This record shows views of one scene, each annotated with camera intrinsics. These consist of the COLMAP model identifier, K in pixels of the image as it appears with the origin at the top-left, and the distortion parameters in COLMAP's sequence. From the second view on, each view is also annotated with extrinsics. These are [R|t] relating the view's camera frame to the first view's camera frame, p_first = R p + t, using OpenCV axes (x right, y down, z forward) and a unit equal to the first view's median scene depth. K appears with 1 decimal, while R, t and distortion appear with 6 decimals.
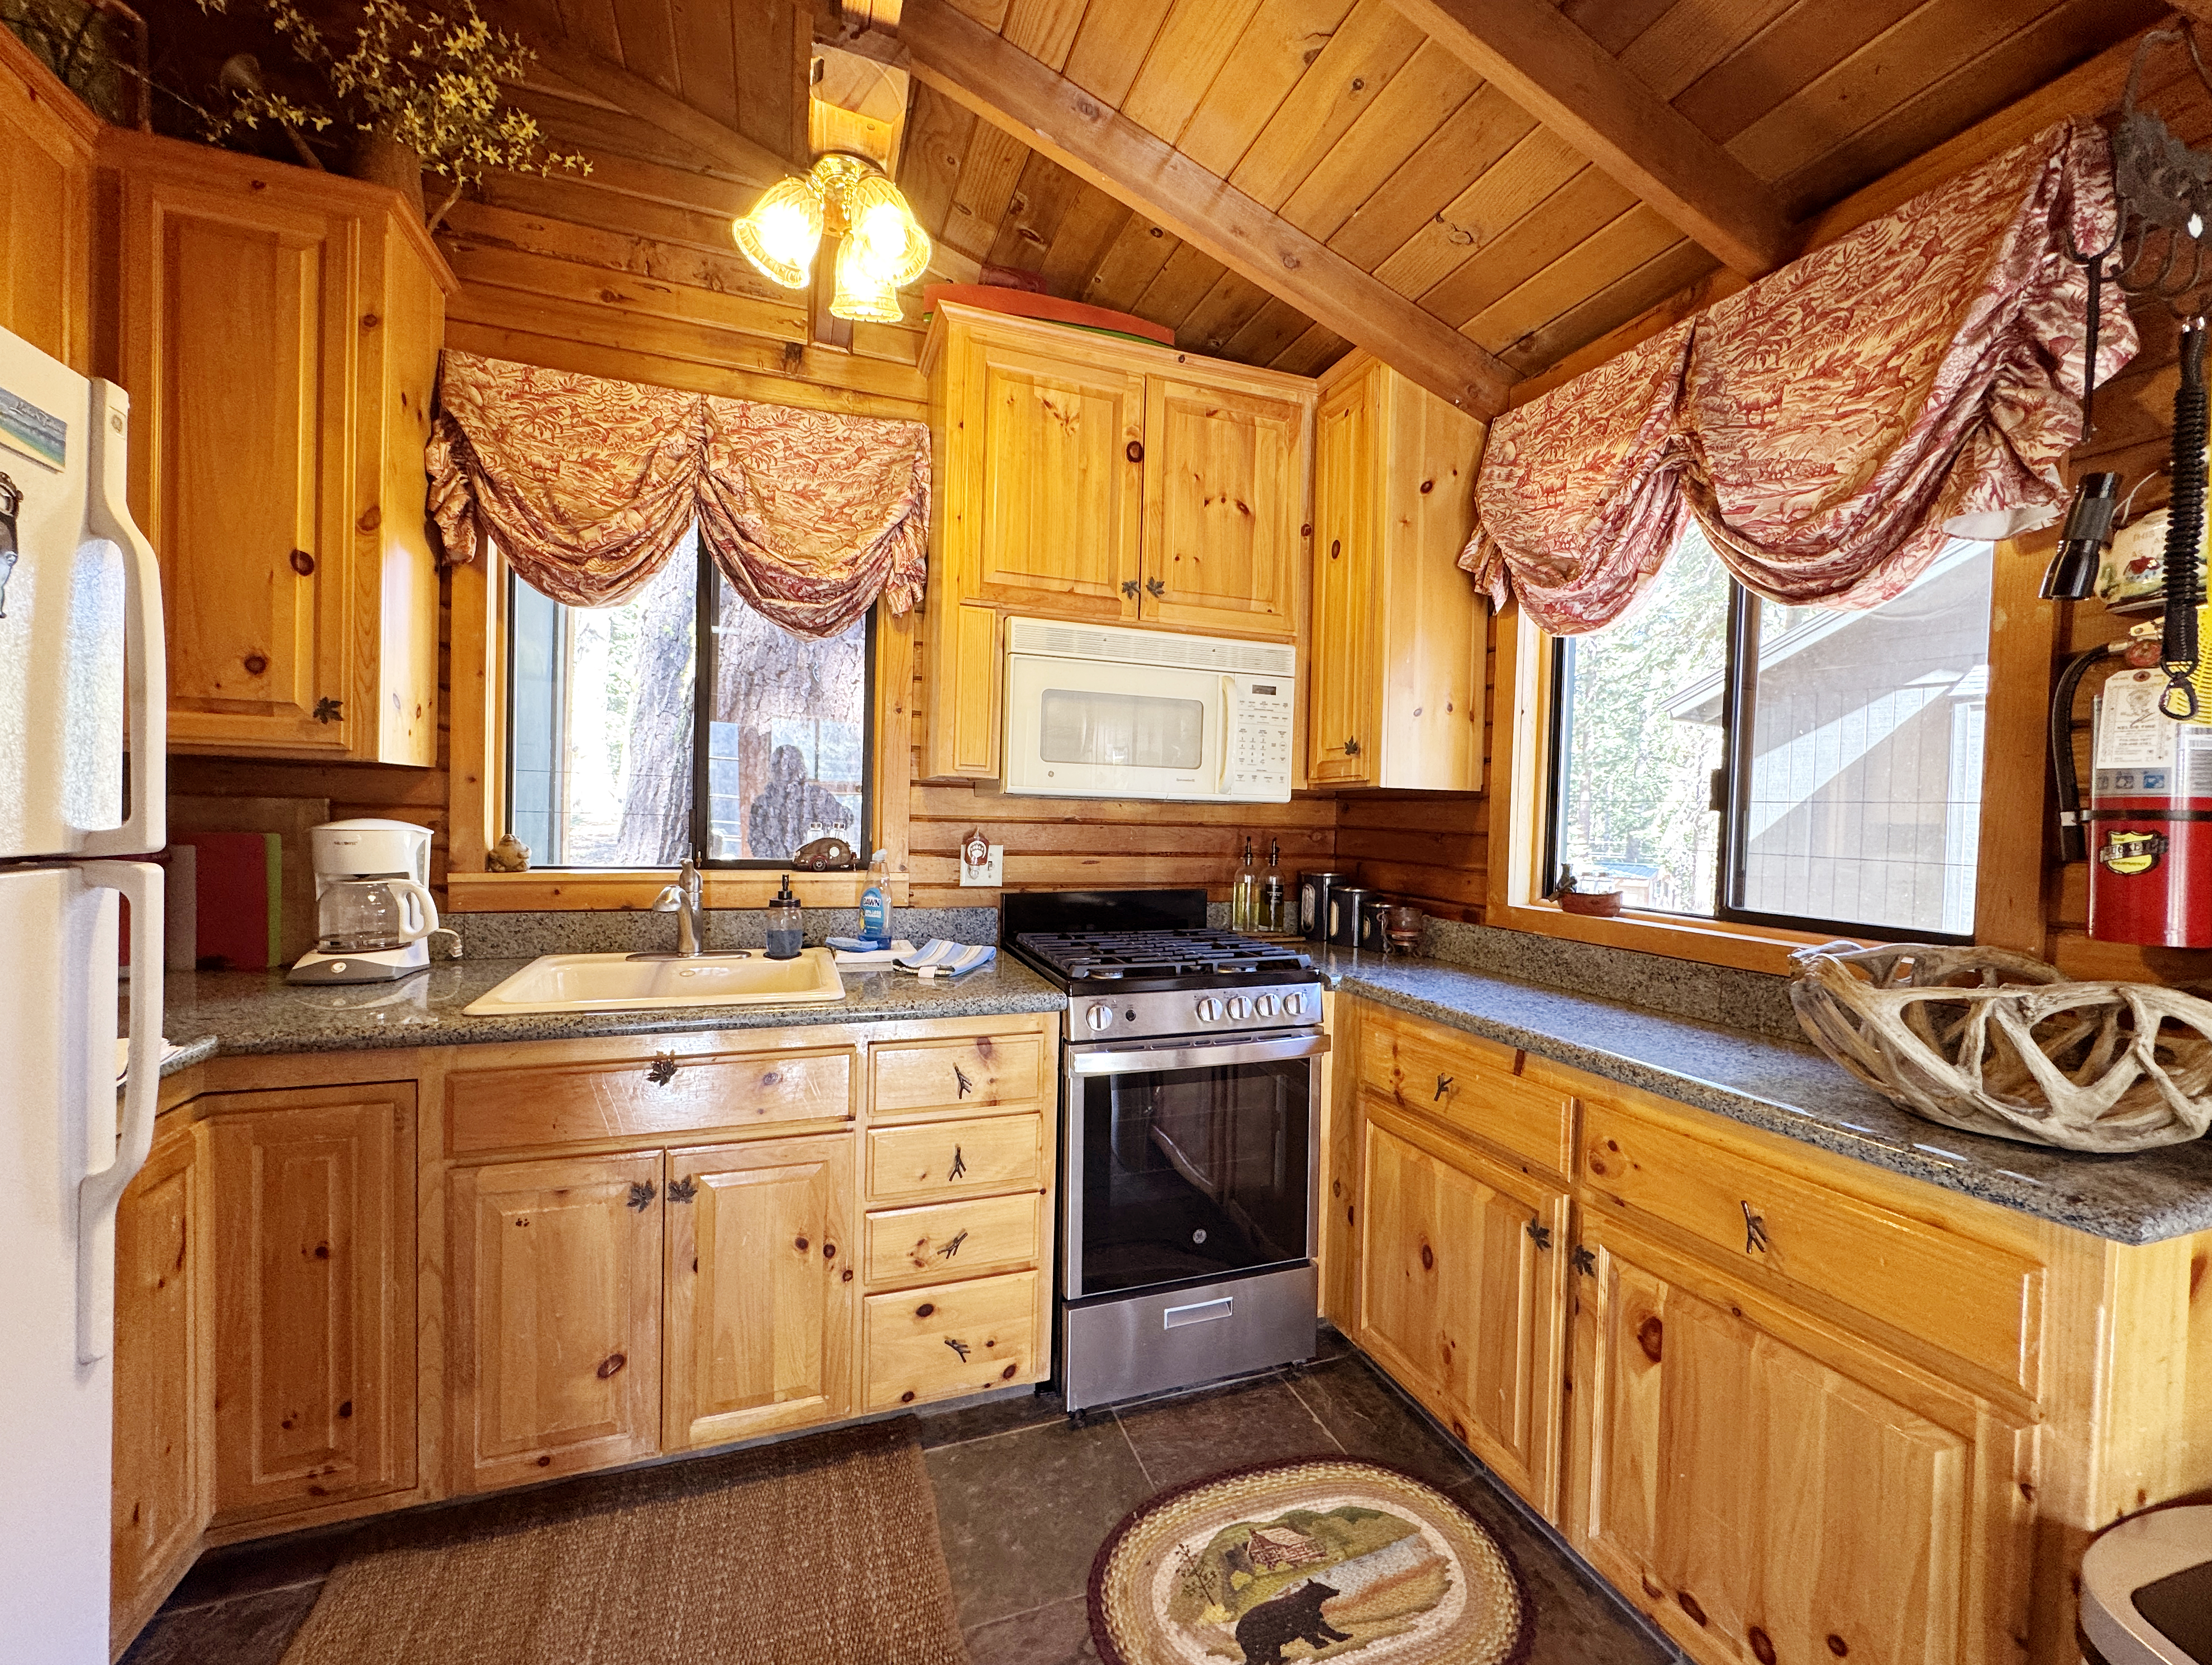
lens RADIAL K [[907.5, 0, 1110.5], [0, 907.5, 827.4], [0, 0, 1]] dist [-0.001687, -0.000027]
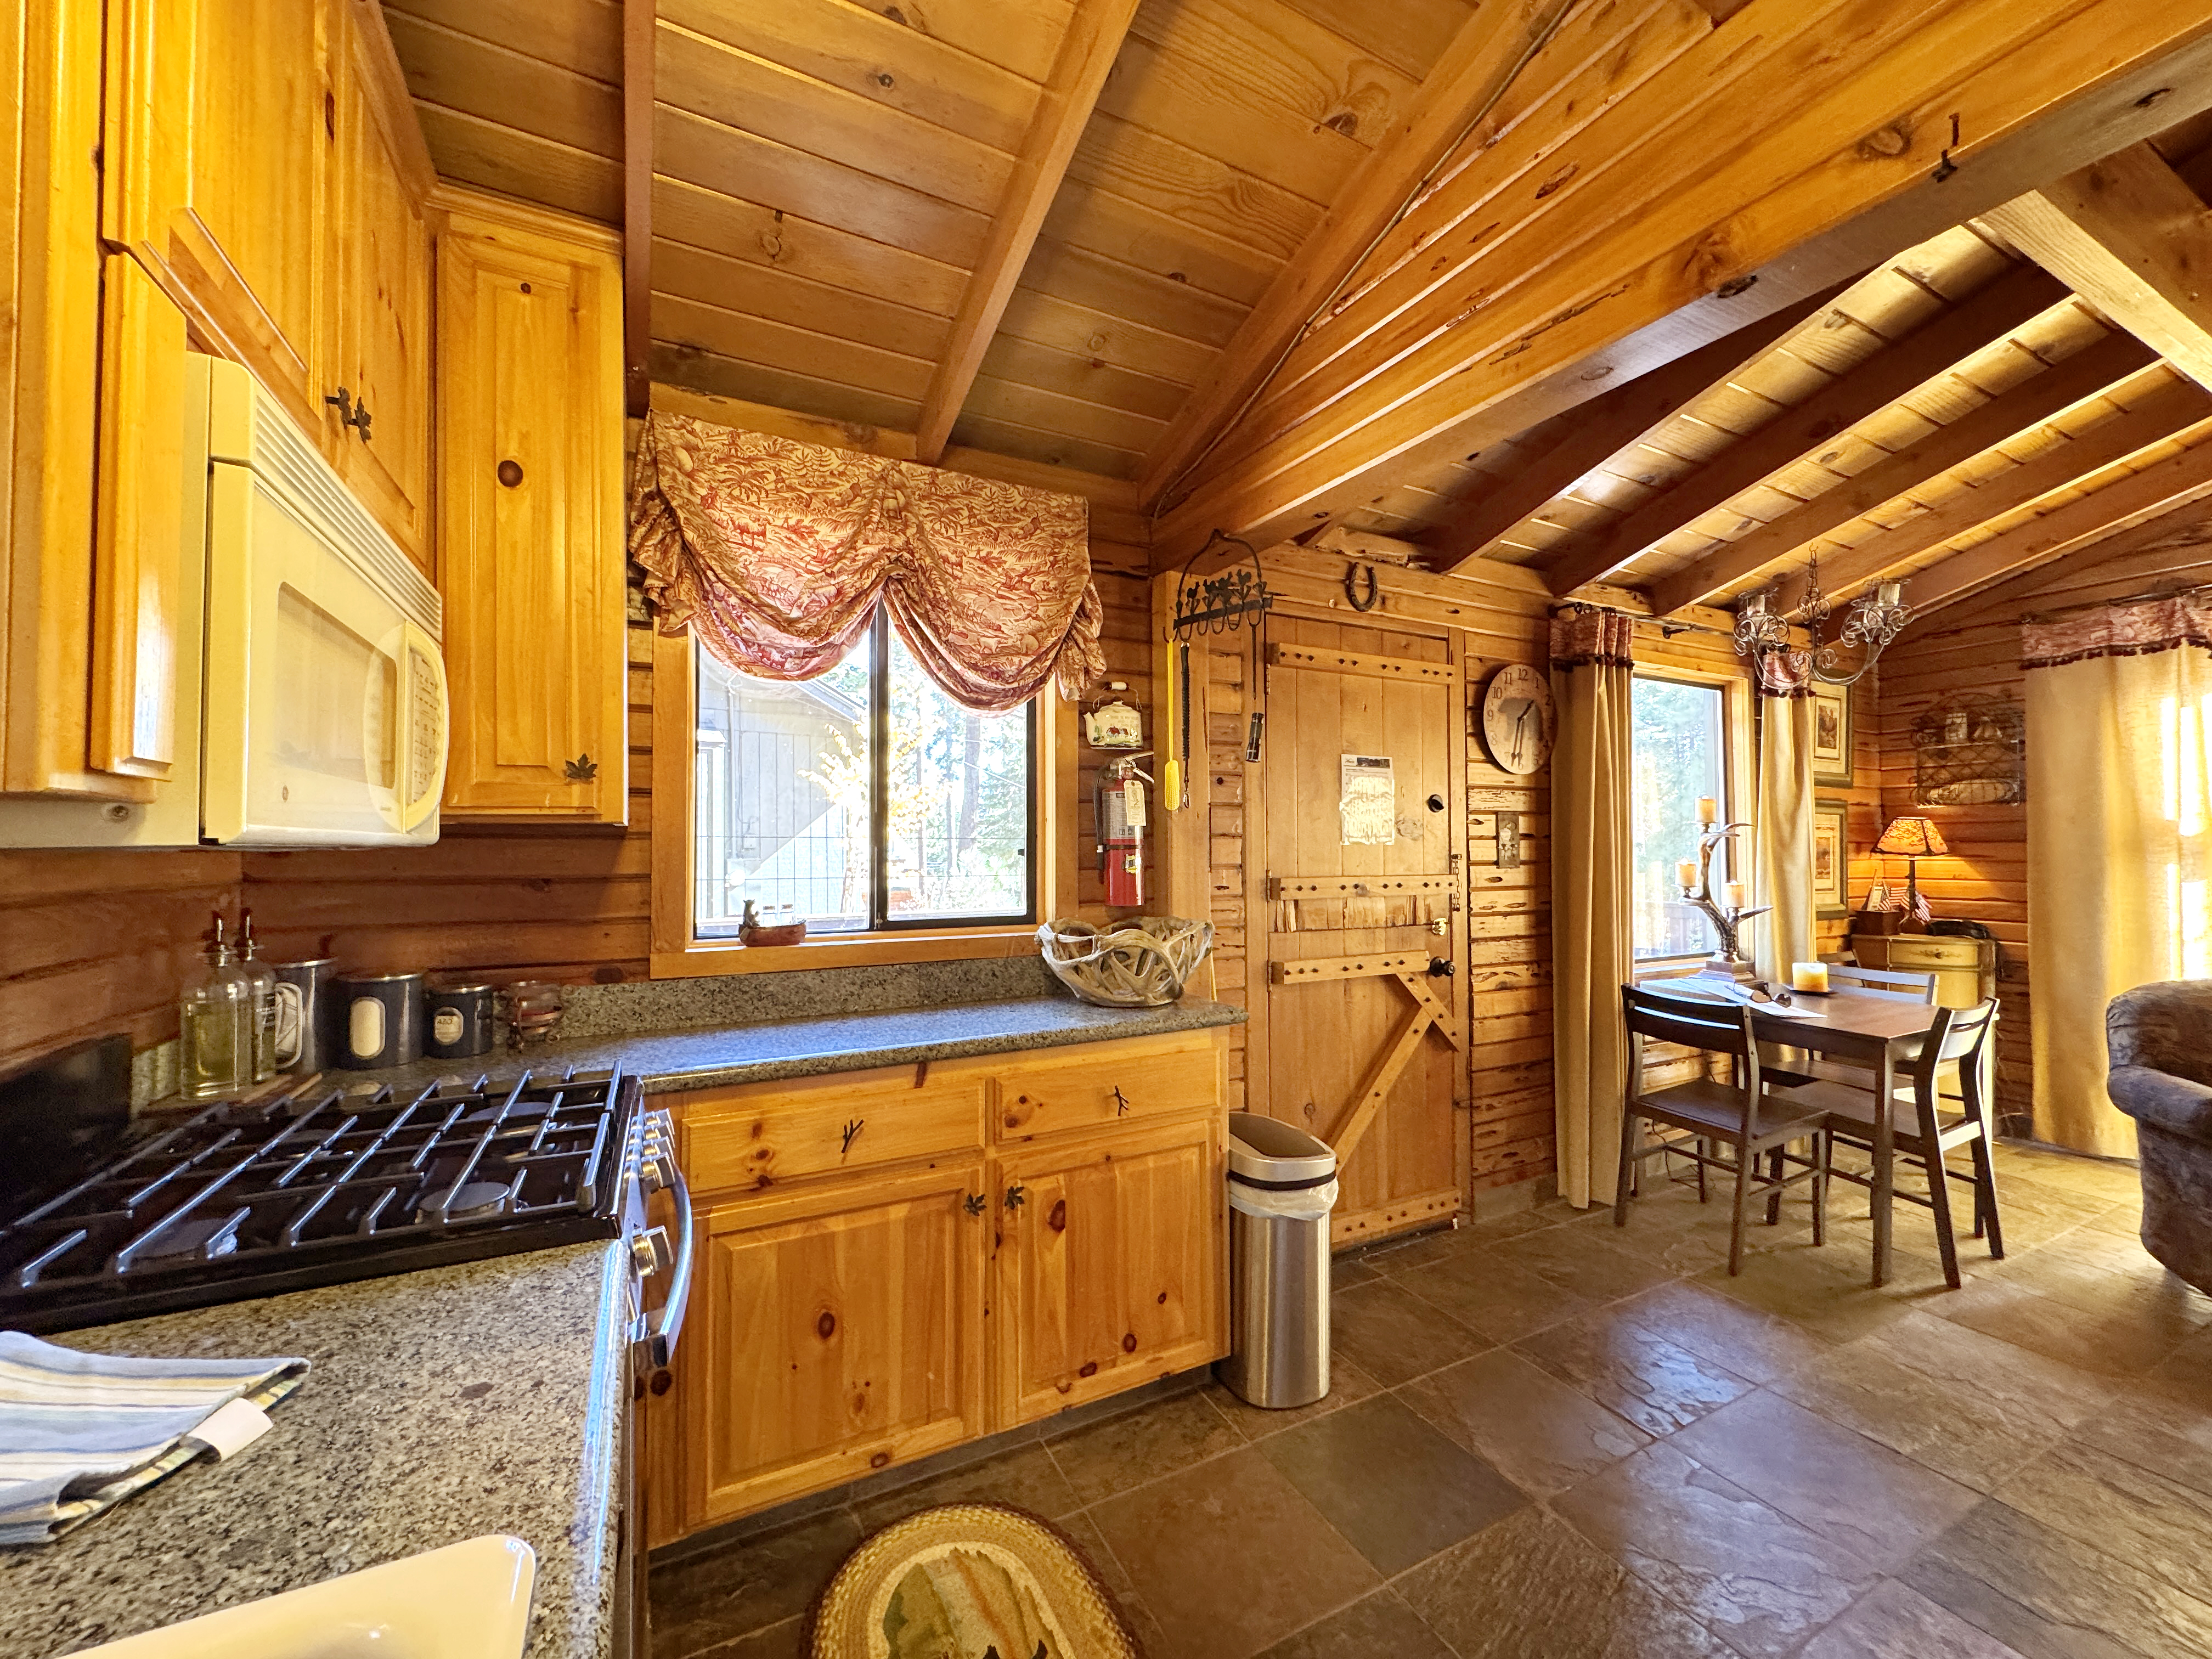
lens RADIAL K [[881.9, 0, 1116.9], [0, 881.9, 823.4], [0, 0, 1]] dist [-0.001527, 0.000031]
pose [[-0.132155, 0.000347, 0.991229, -0.586094], [0.016374, 0.999864, 0.001833, -0.044757], [-0.991094, 0.016473, -0.132142, 0.793006]]
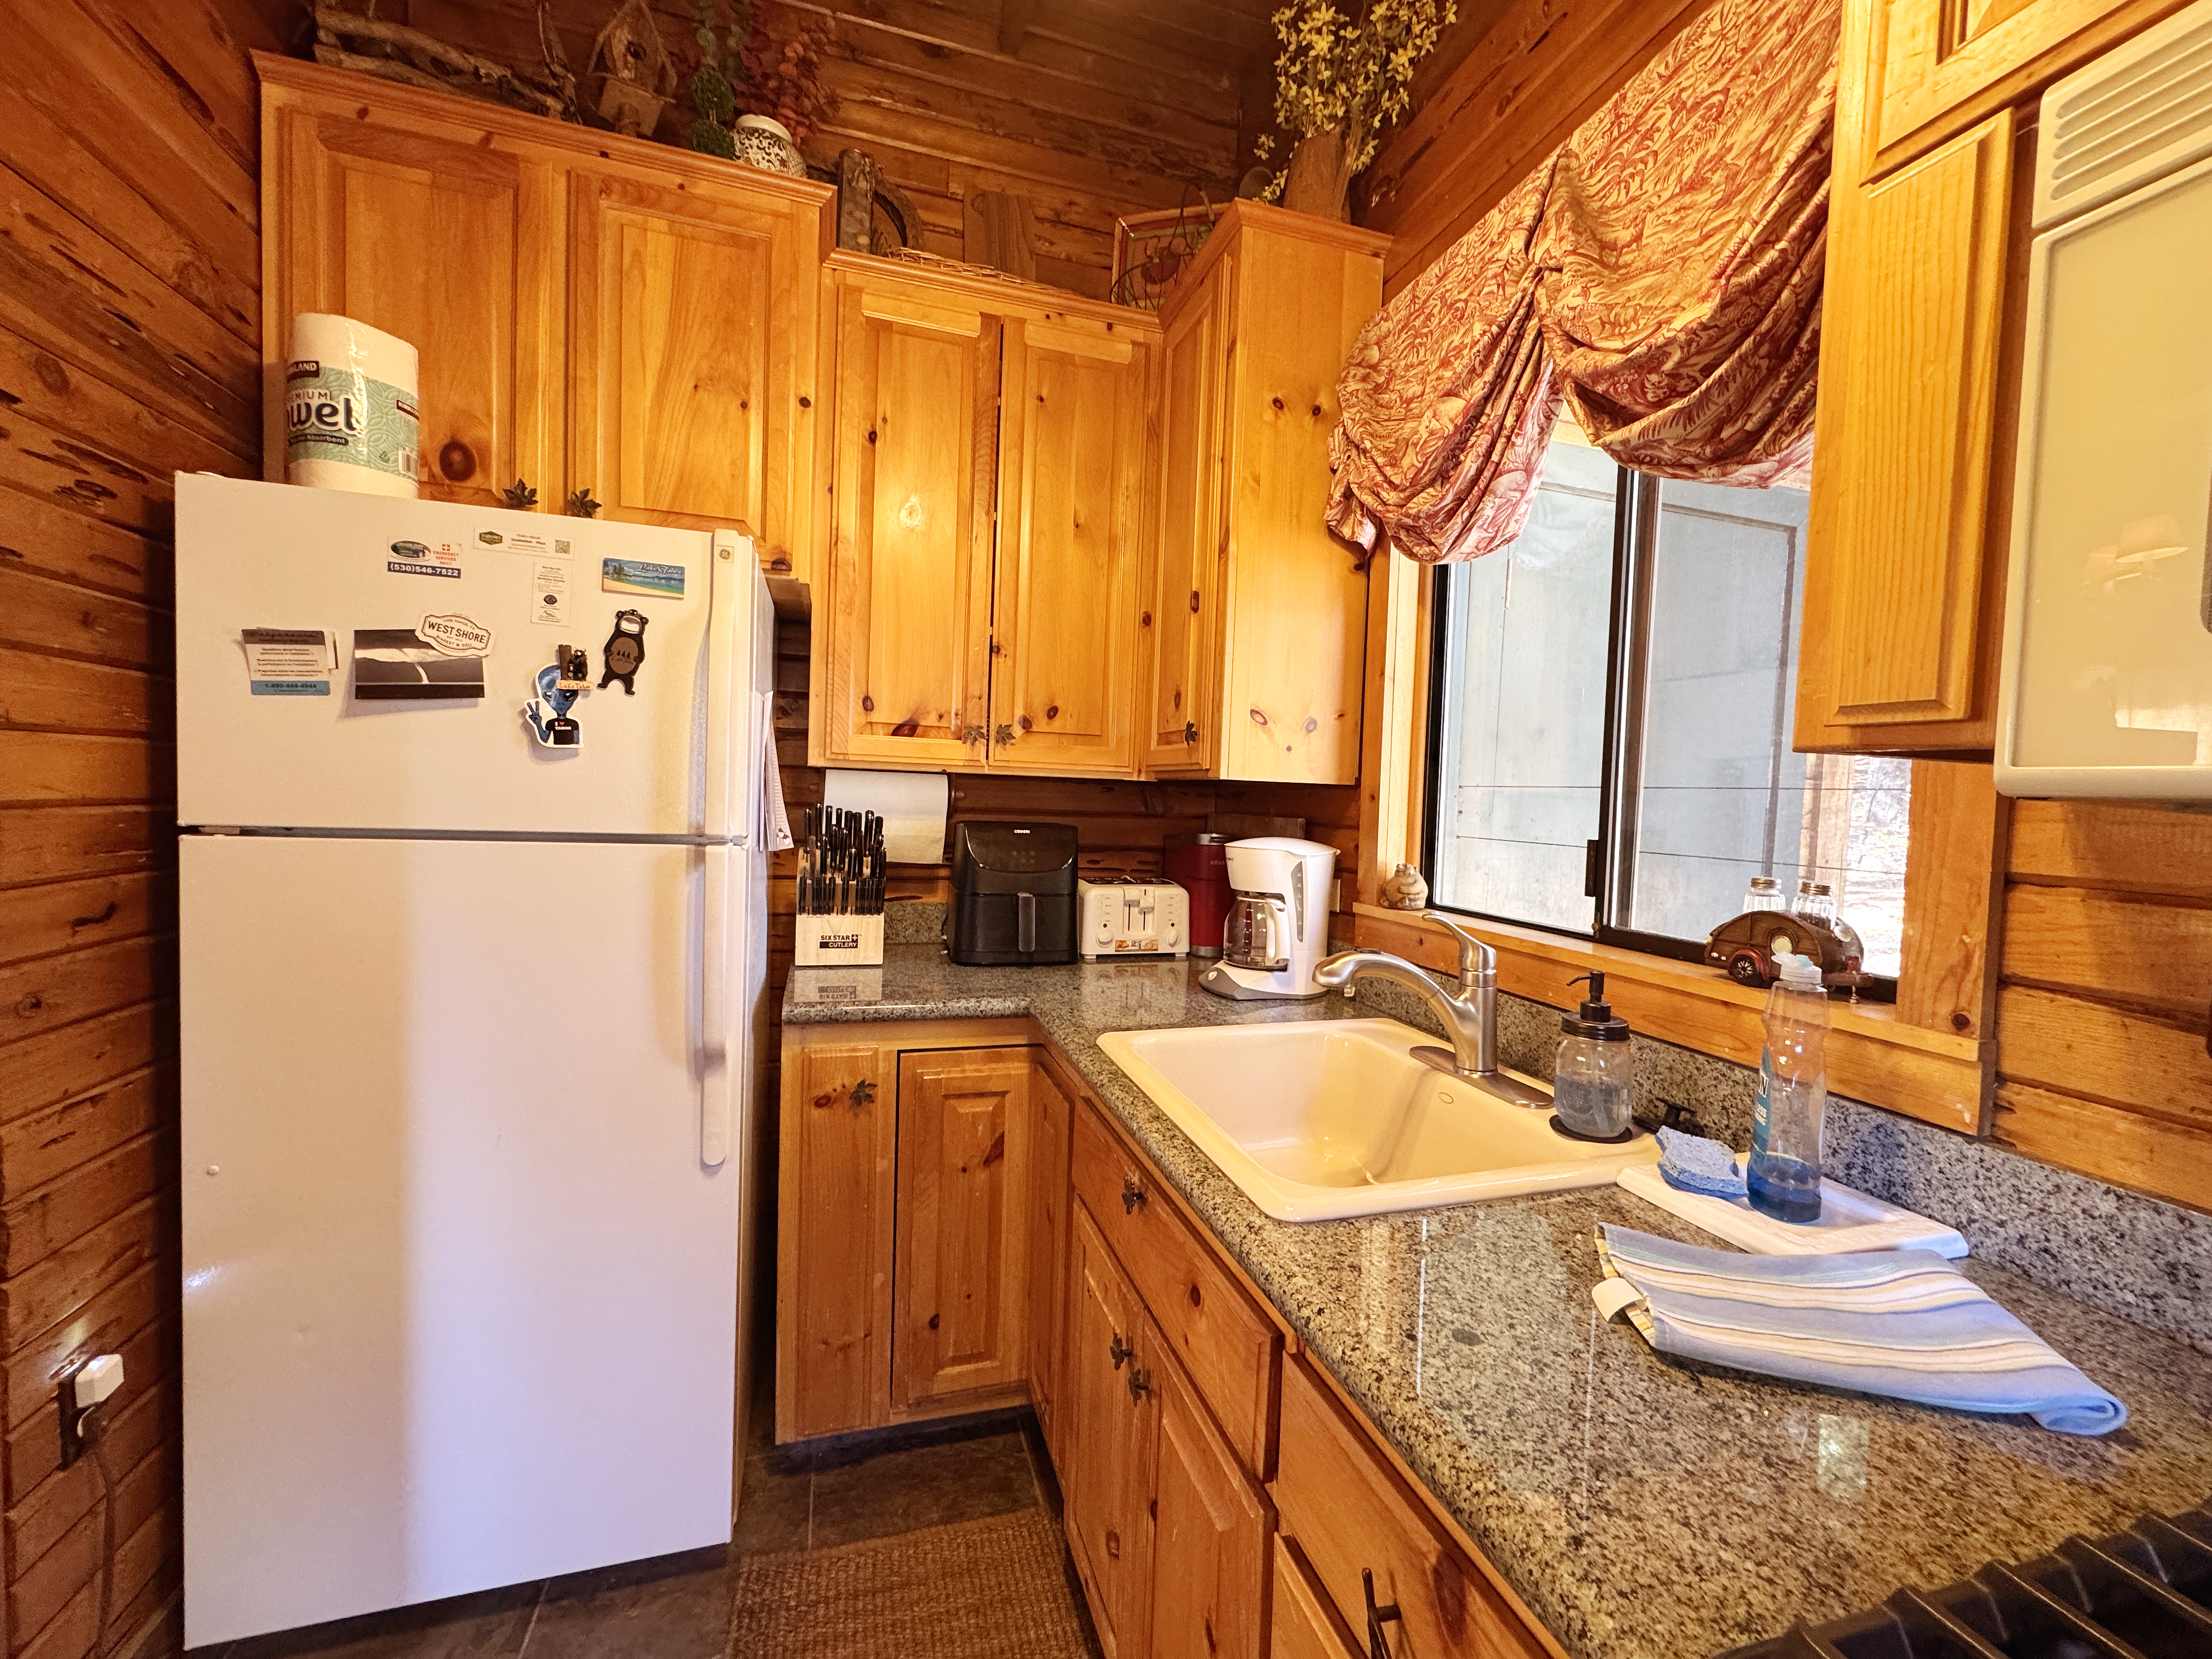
lens RADIAL K [[880.6, 0, 1102.4], [0, 880.6, 829.7], [0, 0, 1]] dist [-0.000873, -0.000041]
pose [[-0.057724, 0.009324, -0.998289, 0.168889], [-0.054920, 0.998413, 0.012501, -0.020182], [0.996821, 0.055547, -0.057120, 0.869945]]
